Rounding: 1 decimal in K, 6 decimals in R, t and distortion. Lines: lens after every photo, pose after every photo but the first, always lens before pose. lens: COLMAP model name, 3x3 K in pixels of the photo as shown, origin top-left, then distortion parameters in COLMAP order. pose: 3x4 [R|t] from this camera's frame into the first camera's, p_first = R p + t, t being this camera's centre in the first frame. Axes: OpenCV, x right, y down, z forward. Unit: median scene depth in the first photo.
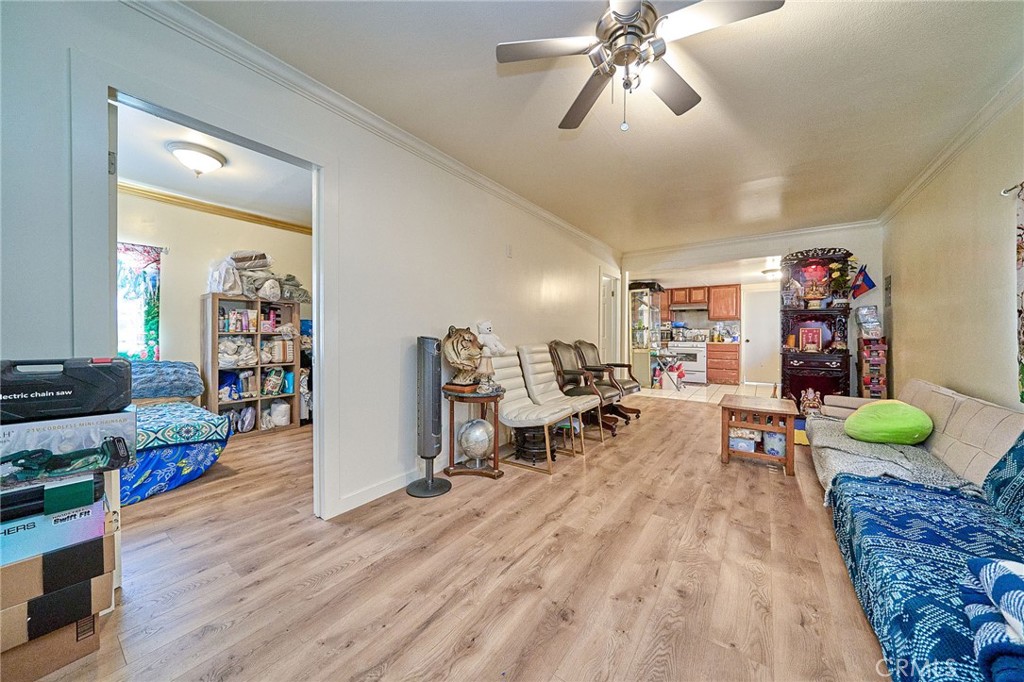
lens RADIAL K [[351.2, 0, 520.0], [0, 351.2, 334.2], [0, 0, 1]] dist [-0.001016, -0.000512]
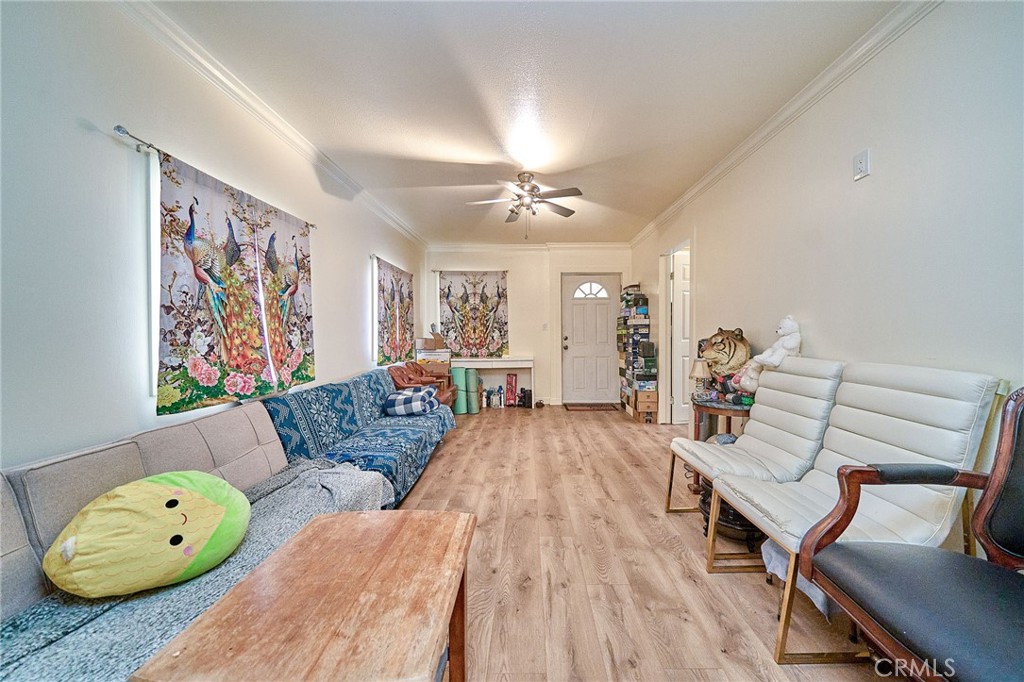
lens RADIAL K [[351.2, 0, 521.1], [0, 351.2, 341.9], [0, 0, 1]] dist [-0.001016, -0.000512]
pose [[-0.827144, 0.009550, -0.561909, 0.826905], [-0.008112, 0.999549, 0.028928, -0.009039], [0.561932, 0.028486, -0.826693, 1.496501]]
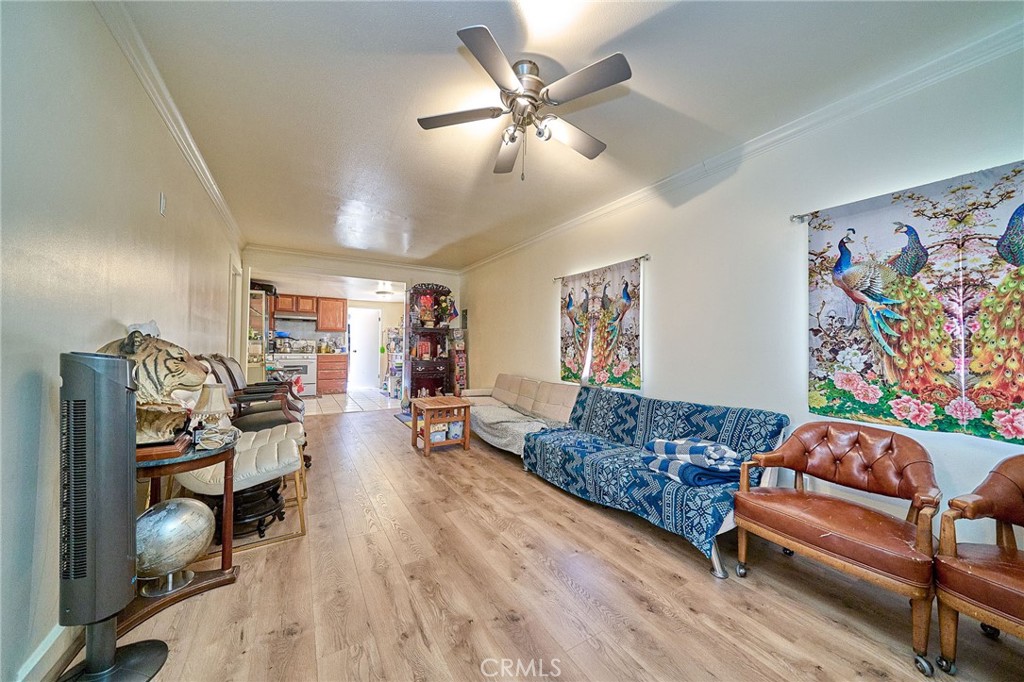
lens RADIAL K [[351.2, 0, 510.5], [0, 351.2, 341.6], [0, 0, 1]] dist [-0.001016, -0.000512]
pose [[0.397292, 0.016262, 0.917548, -0.441840], [-0.009341, 0.999863, -0.013677, -0.006023], [-0.917645, -0.003137, 0.397390, 0.306932]]
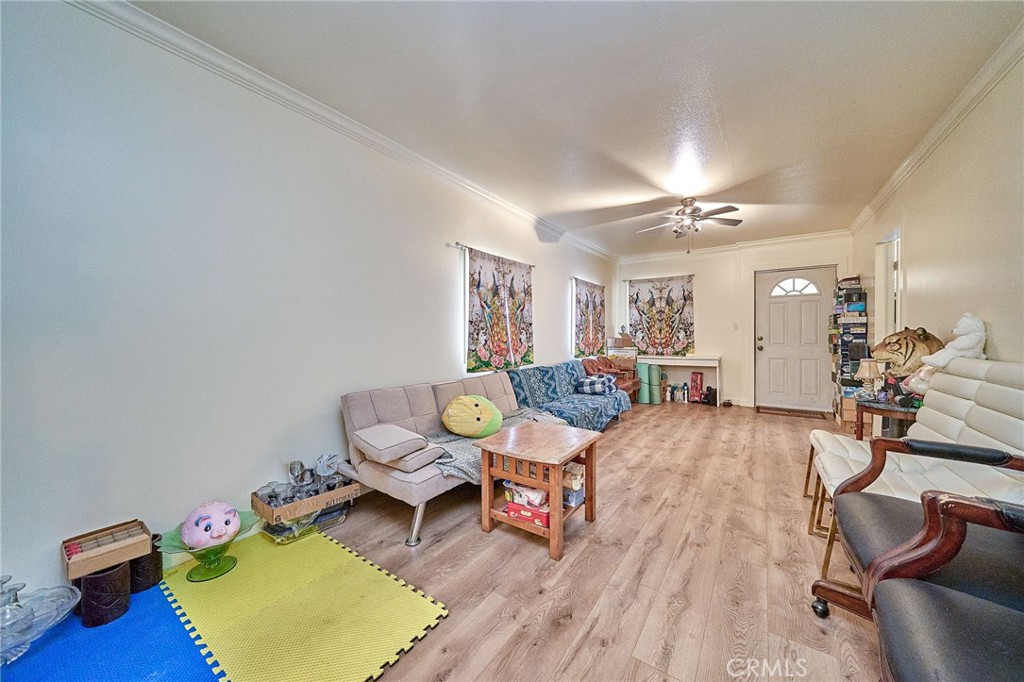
lens RADIAL K [[351.2, 0, 521.7], [0, 351.2, 338.3], [0, 0, 1]] dist [-0.001016, -0.000512]
pose [[-0.999946, -0.001798, -0.010275, 0.821611], [-0.002006, 0.999793, 0.020251, -0.011904], [0.010236, 0.020270, -0.999742, 1.905737]]
